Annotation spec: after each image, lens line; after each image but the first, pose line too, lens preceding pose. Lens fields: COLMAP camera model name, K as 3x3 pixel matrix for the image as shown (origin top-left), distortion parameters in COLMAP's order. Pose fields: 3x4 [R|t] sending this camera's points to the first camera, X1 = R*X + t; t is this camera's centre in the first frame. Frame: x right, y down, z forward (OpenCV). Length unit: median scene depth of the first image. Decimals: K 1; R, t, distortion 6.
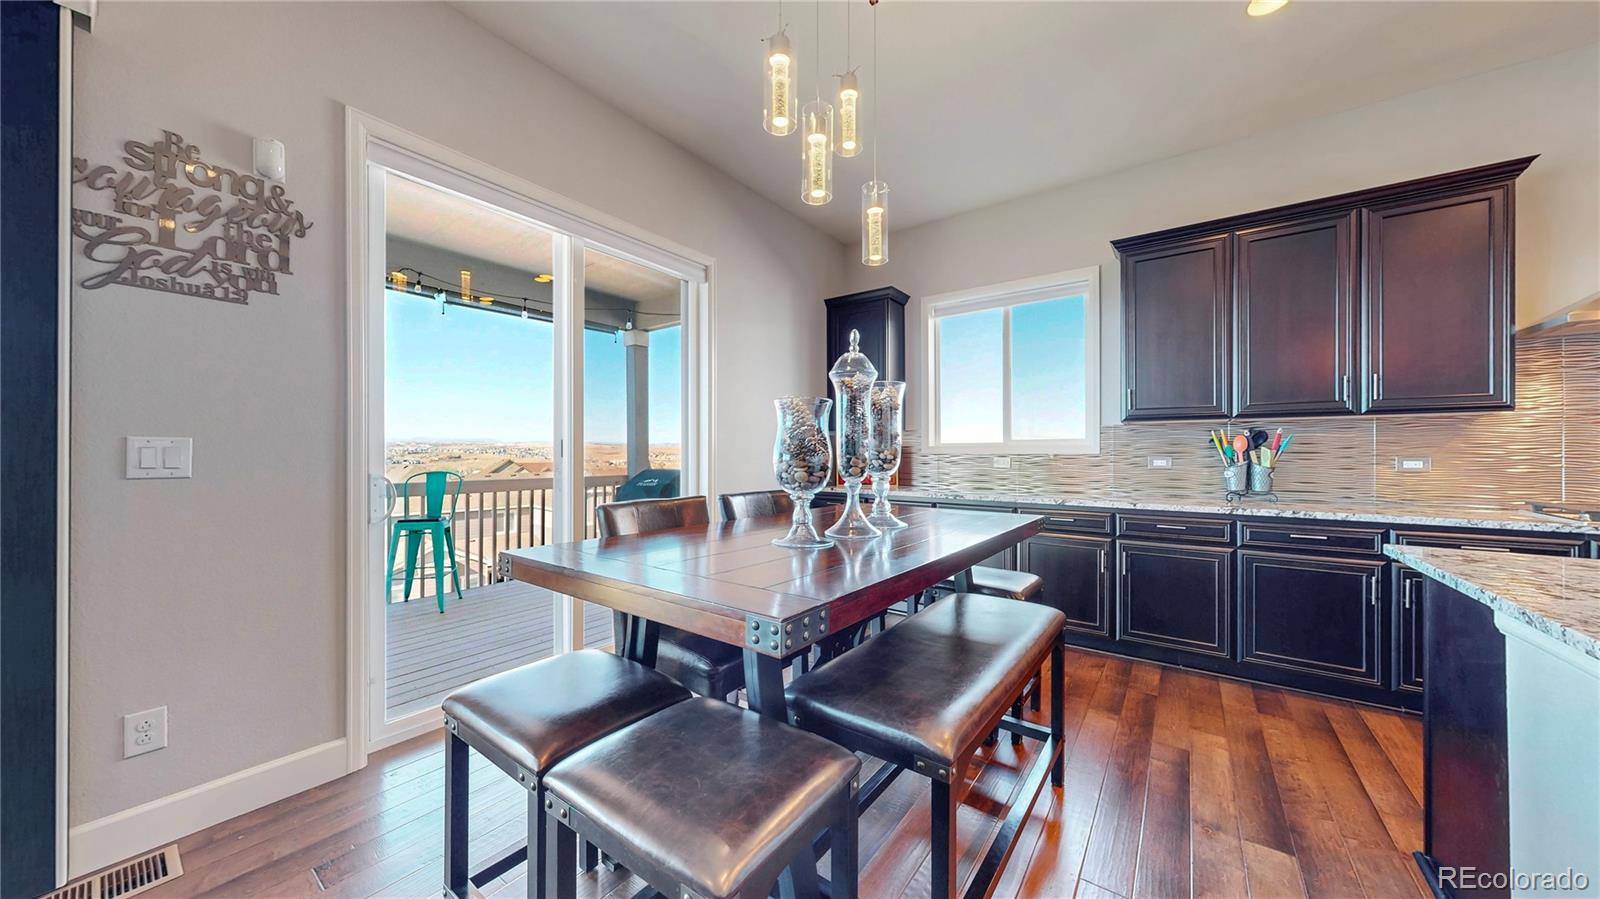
lens RADIAL K [[527.1, 0, 804.6], [0, 527.1, 449.2], [0, 0, 1]] dist [-0.002017, 0.000192]
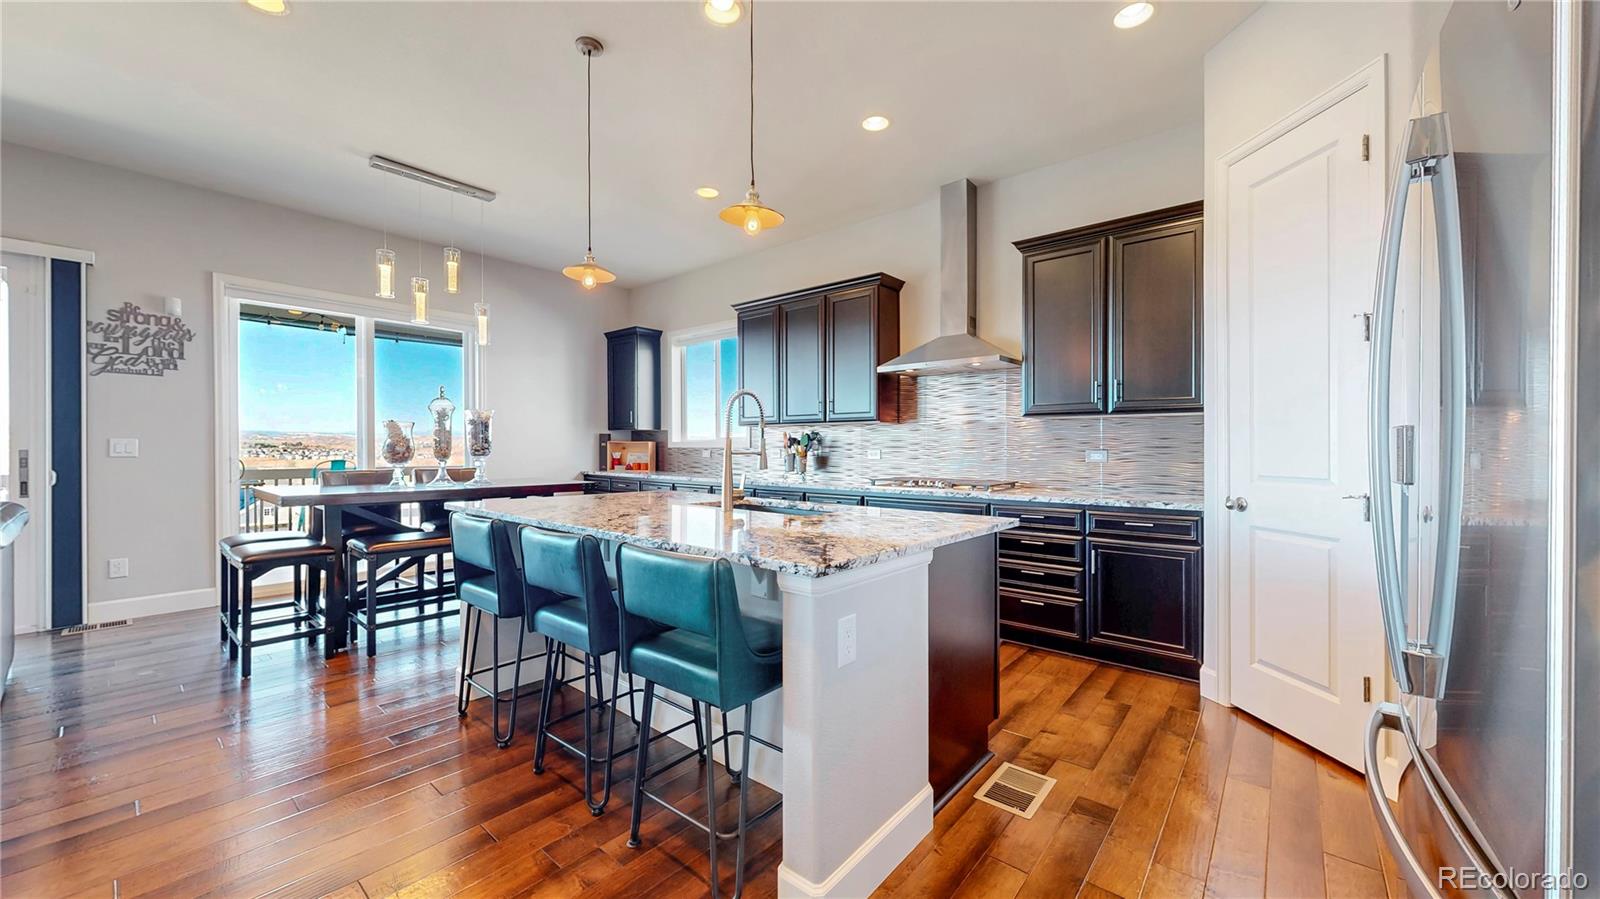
lens RADIAL K [[585.0, 0, 801.6], [0, 585.0, 446.8], [0, 0, 1]] dist [0.004529, -0.000230]
pose [[0.997661, 0.000769, -0.068356, 1.644469], [-0.000355, 0.999982, 0.006072, -0.003669], [0.068359, -0.006033, 0.997643, -1.174348]]
